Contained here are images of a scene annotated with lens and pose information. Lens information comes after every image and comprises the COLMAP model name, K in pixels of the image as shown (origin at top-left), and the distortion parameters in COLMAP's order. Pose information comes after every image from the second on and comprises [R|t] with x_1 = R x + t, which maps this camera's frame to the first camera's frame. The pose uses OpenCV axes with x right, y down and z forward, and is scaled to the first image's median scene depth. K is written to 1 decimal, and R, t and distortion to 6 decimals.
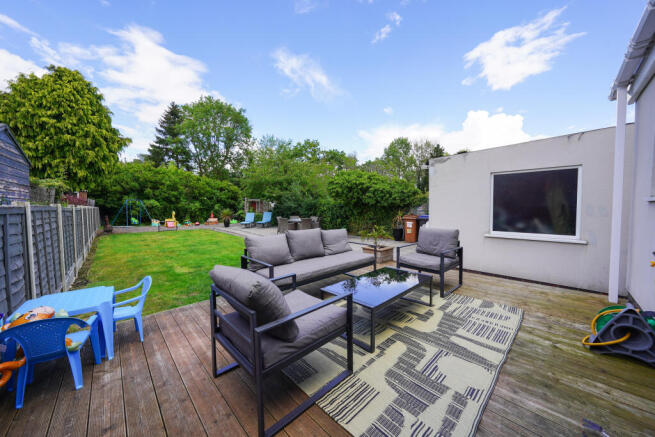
lens RADIAL K [[228.9, 0, 324.9], [0, 228.9, 214.1], [0, 0, 1]] dist [-0.017744, 0.002235]
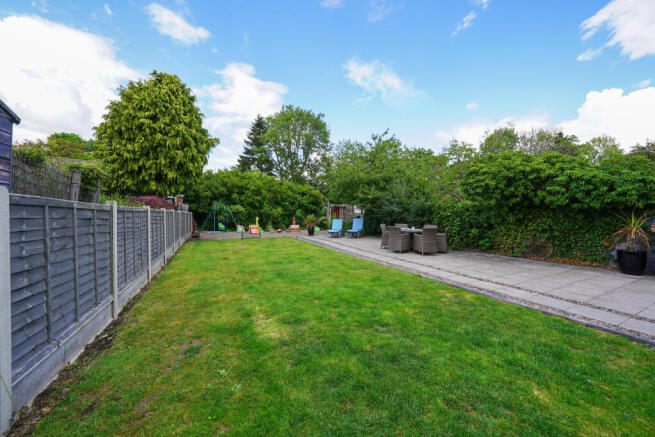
lens RADIAL K [[230.4, 0, 326.2], [0, 230.4, 211.4], [0, 0, 1]] dist [-0.025822, 0.000664]
pose [[0.955662, -0.001448, -0.294462, -0.110151], [-0.011481, 0.999044, -0.042177, 0.001750], [0.294241, 0.043688, 0.954732, 0.172286]]
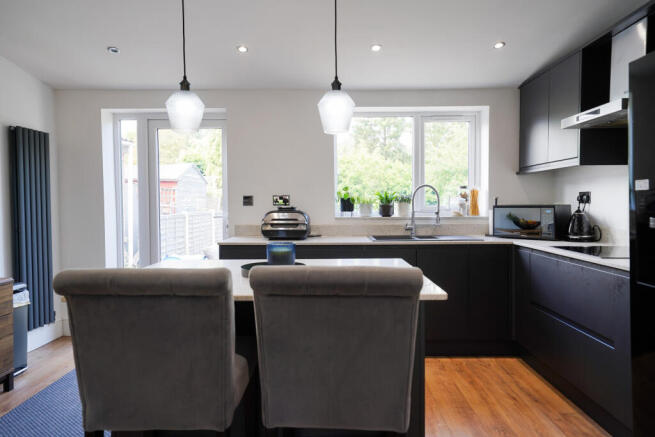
lens RADIAL K [[432.7, 0, 329.8], [0, 432.7, 215.9], [0, 0, 1]] dist [0.029475, -0.003482]
pose [[0.719614, 0.031718, -0.693650, 0.310425], [-0.030659, 0.999433, 0.013893, -0.013999], [0.693697, 0.011268, 0.720178, -0.126372]]
